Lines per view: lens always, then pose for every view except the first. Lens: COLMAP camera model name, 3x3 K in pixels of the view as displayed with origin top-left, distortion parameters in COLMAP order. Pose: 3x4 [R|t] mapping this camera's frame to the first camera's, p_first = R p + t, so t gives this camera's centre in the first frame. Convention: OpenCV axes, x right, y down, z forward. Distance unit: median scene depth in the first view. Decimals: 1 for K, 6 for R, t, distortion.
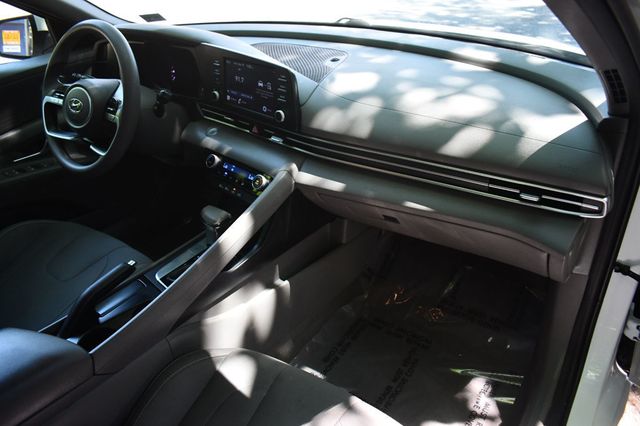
lens RADIAL K [[490.2, 0, 319.4], [0, 490.2, 212.6], [0, 0, 1]] dist [-0.101152, 0.020622]
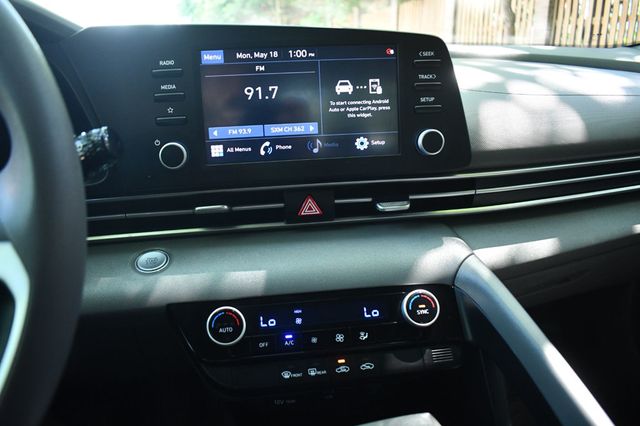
lens RADIAL K [[490.2, 0, 316.6], [0, 490.2, 210.7], [0, 0, 1]] dist [-0.101152, 0.020622]
pose [[0.618118, -0.215989, 0.755830, -0.460760], [0.407488, 0.910278, -0.073119, -0.139323], [-0.672223, 0.353188, 0.650672, 0.745194]]
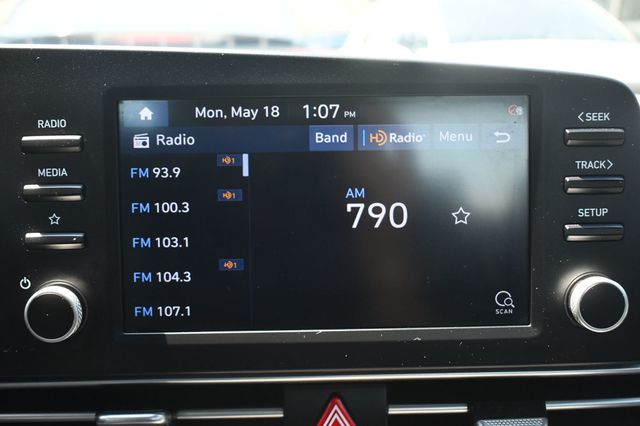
lens RADIAL K [[773.7, 0, 320.7], [0, 773.7, 213.9], [0, 0, 1]] dist [-0.066711, 0.000000]
pose [[0.688343, -0.114766, 0.716249, -0.364895], [0.355658, 0.913972, -0.195353, -0.195665], [-0.632212, 0.389210, 0.669943, 0.780519]]
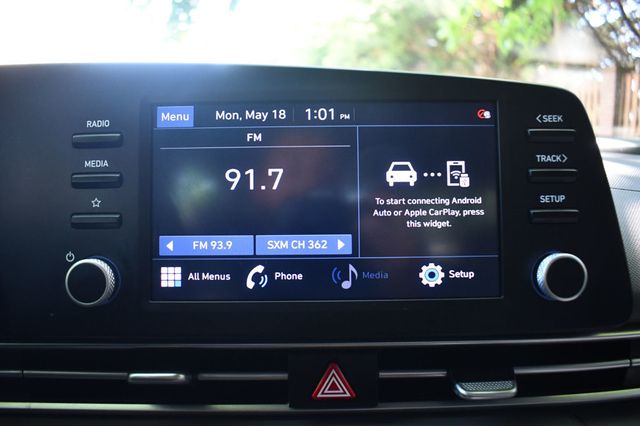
lens RADIAL K [[490.2, 0, 322.2], [0, 490.2, 216.7], [0, 0, 1]] dist [-0.101152, 0.020622]
pose [[0.706440, -0.037591, 0.706774, -0.304986], [0.346641, 0.889001, -0.299193, -0.180192], [-0.617076, 0.456359, 0.641057, 0.843671]]
